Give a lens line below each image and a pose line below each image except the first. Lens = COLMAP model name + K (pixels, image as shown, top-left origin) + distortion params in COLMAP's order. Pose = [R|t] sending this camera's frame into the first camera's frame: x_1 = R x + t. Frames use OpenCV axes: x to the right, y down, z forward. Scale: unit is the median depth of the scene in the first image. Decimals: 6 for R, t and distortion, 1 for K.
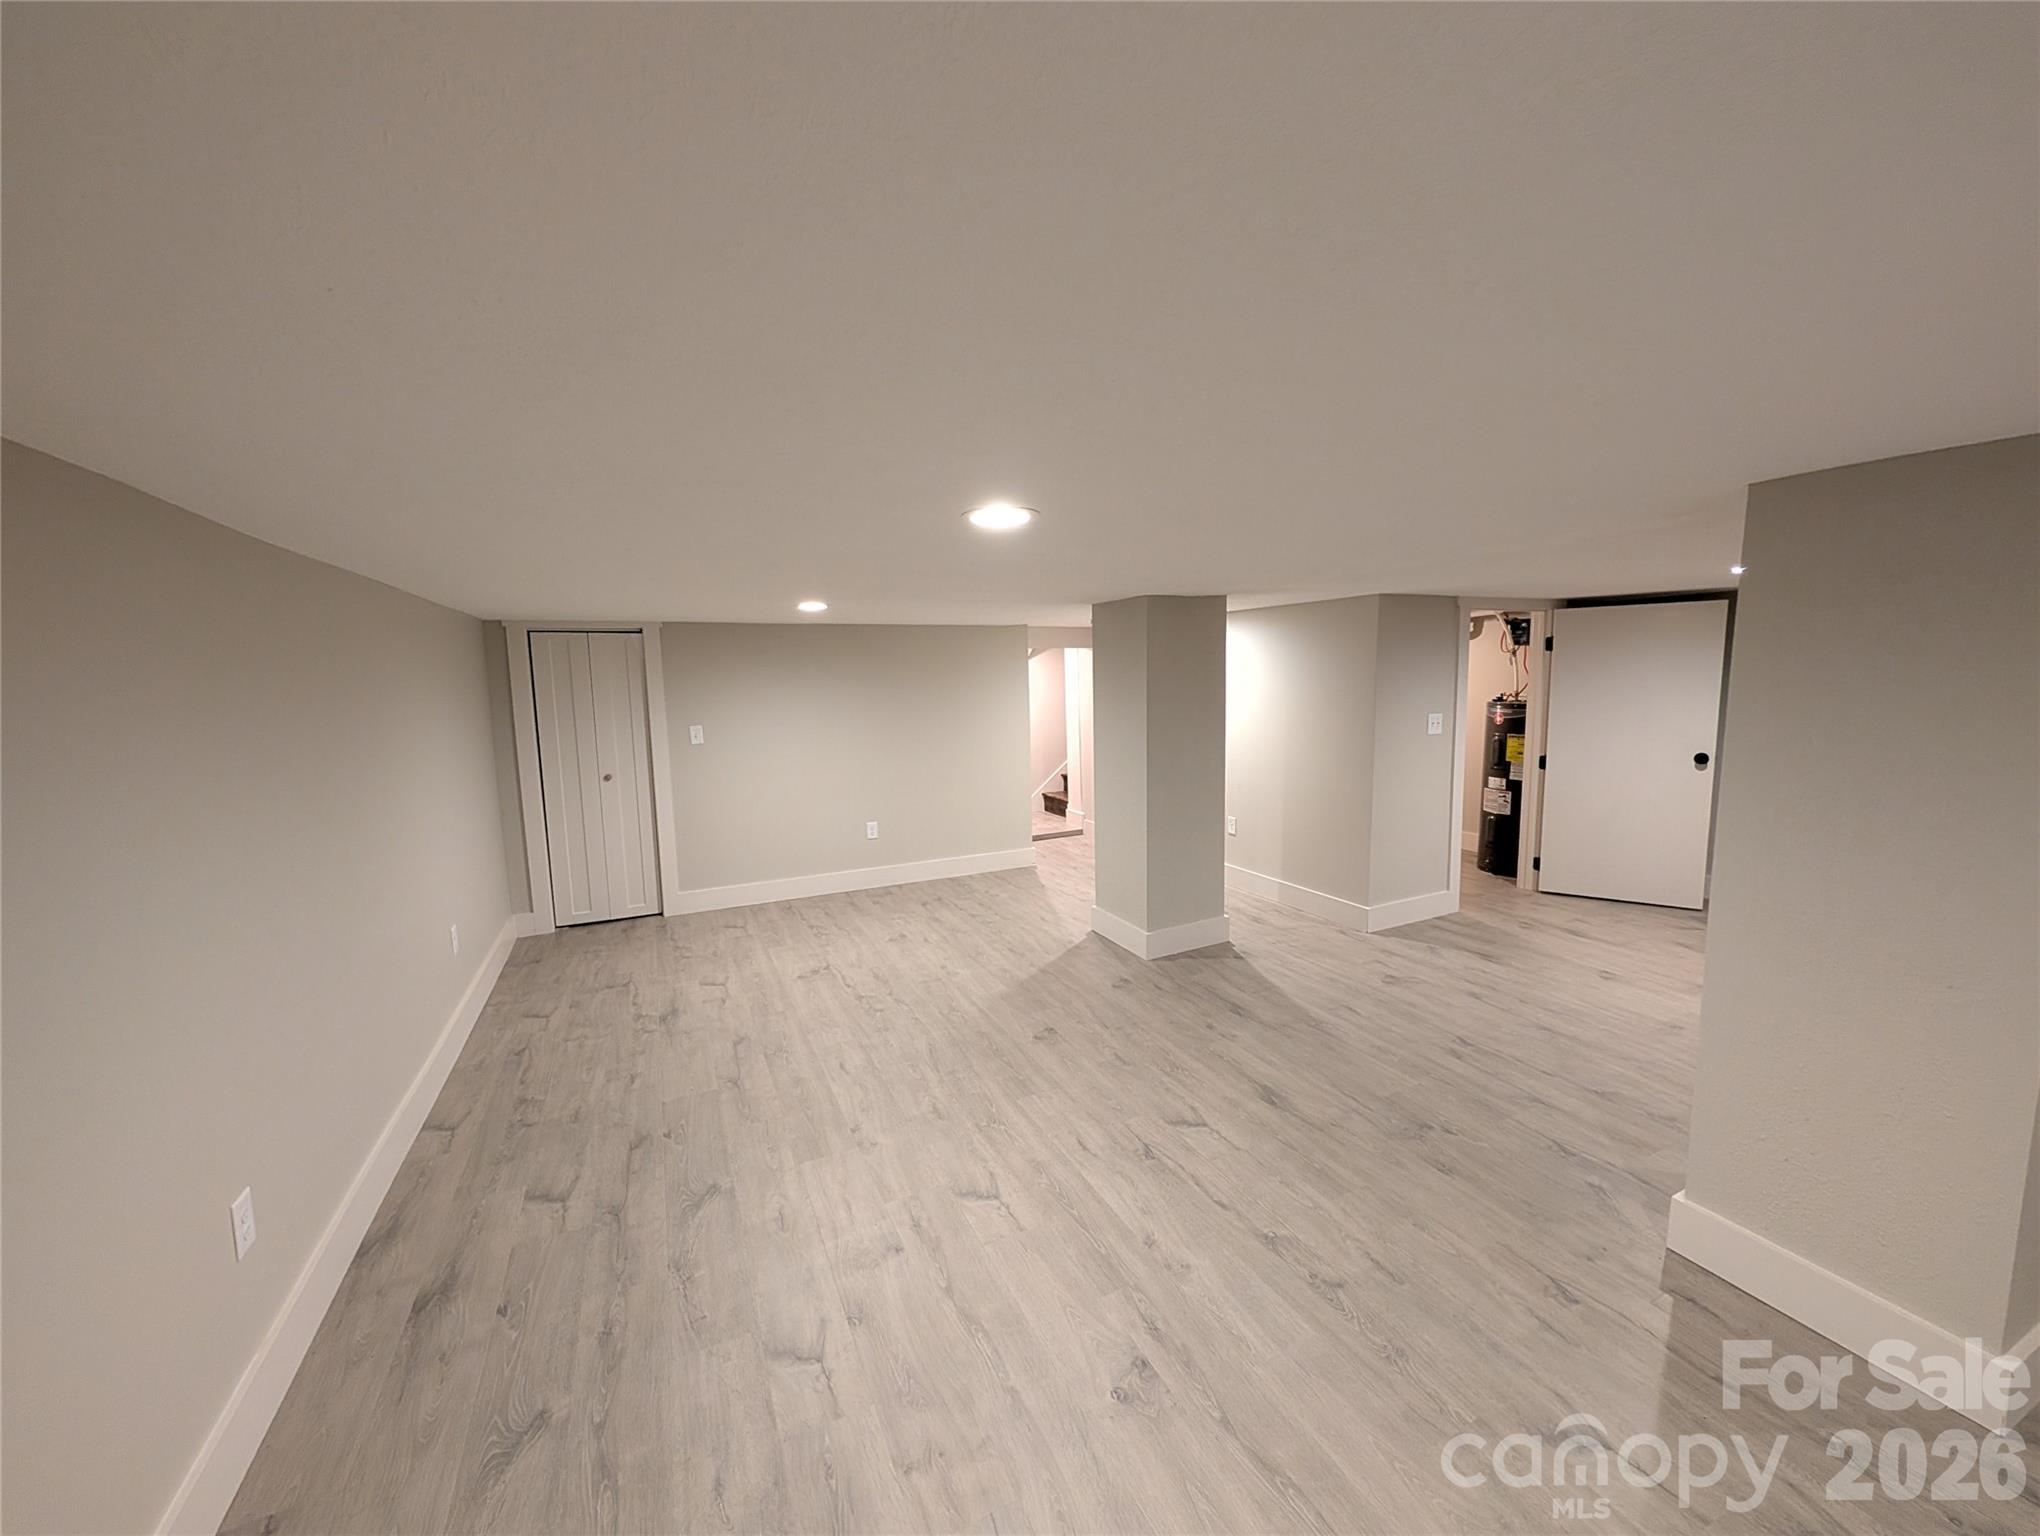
lens RADIAL K [[771.1, 0, 1017.5], [0, 771.1, 765.8], [0, 0, 1]] dist [0.000092, 0.000033]
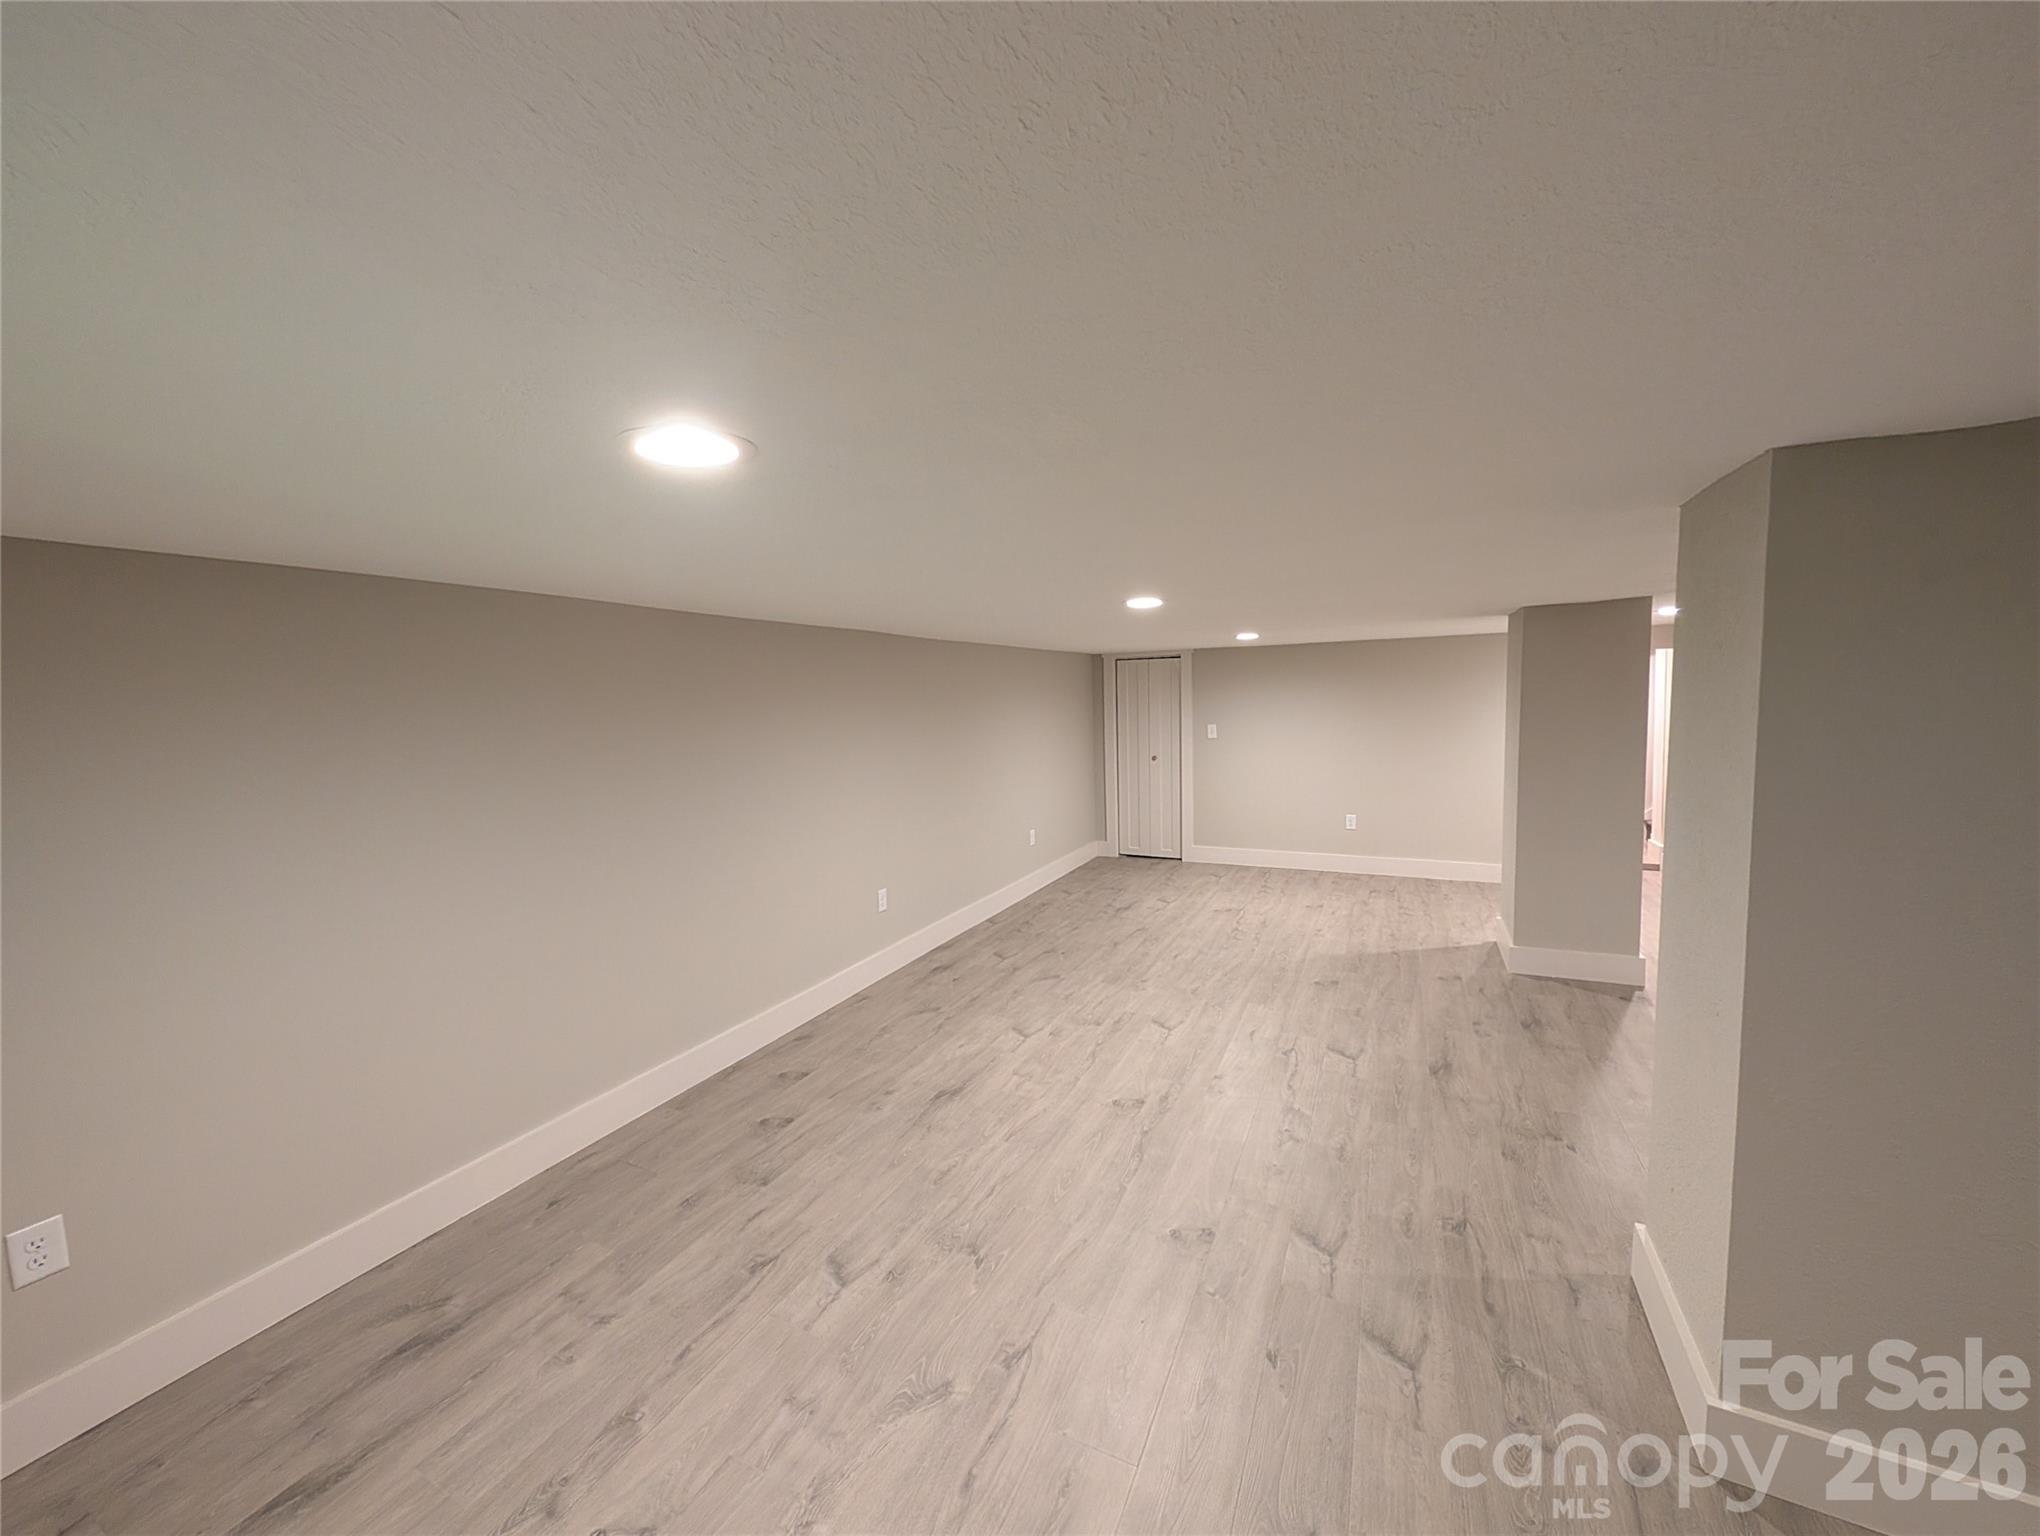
lens RADIAL K [[771.1, 0, 1017.5], [0, 771.1, 765.8], [0, 0, 1]] dist [0.000092, 0.000033]
pose [[0.618205, 0.073465, -0.782576, 0.582082], [-0.076884, 0.996500, 0.032812, 0.003062], [0.782247, 0.039883, 0.621690, -0.134712]]
